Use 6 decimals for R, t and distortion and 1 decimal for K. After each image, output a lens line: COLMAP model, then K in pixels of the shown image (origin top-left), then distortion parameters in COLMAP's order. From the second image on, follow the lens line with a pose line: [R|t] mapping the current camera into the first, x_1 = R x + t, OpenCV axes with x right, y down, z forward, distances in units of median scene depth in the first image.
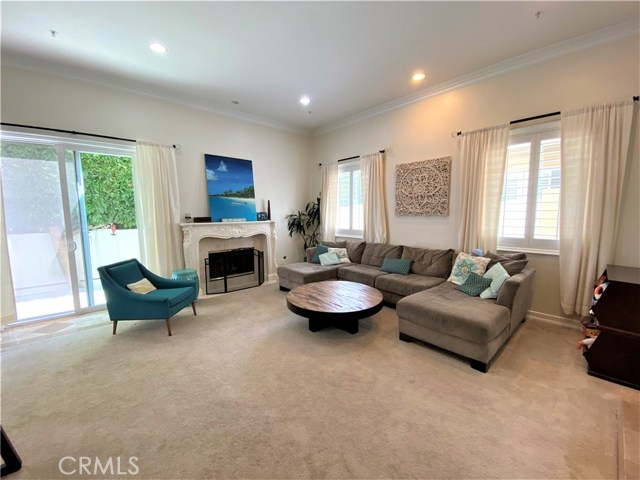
lens RADIAL K [[261.1, 0, 316.3], [0, 261.1, 237.7], [0, 0, 1]] dist [-0.021268, -0.000595]
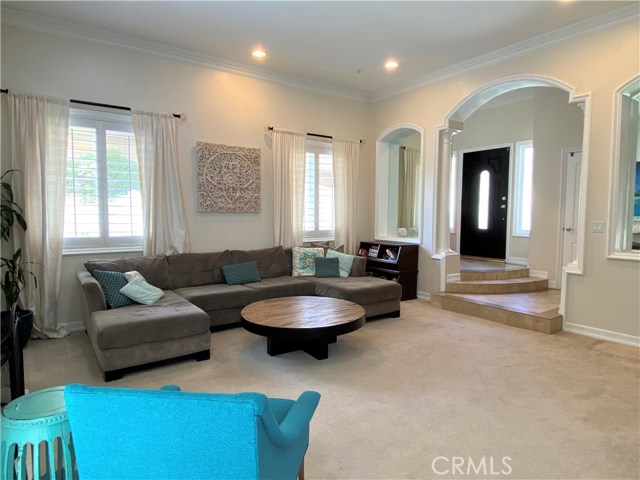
lens RADIAL K [[380.5, 0, 317.7], [0, 380.5, 241.6], [0, 0, 1]] dist [0.004043, -0.000053]
pose [[0.095807, -0.050466, 0.994120, -0.792214], [0.099017, 0.994244, 0.040930, -0.014578], [-0.990463, 0.094513, 0.100253, 0.638669]]
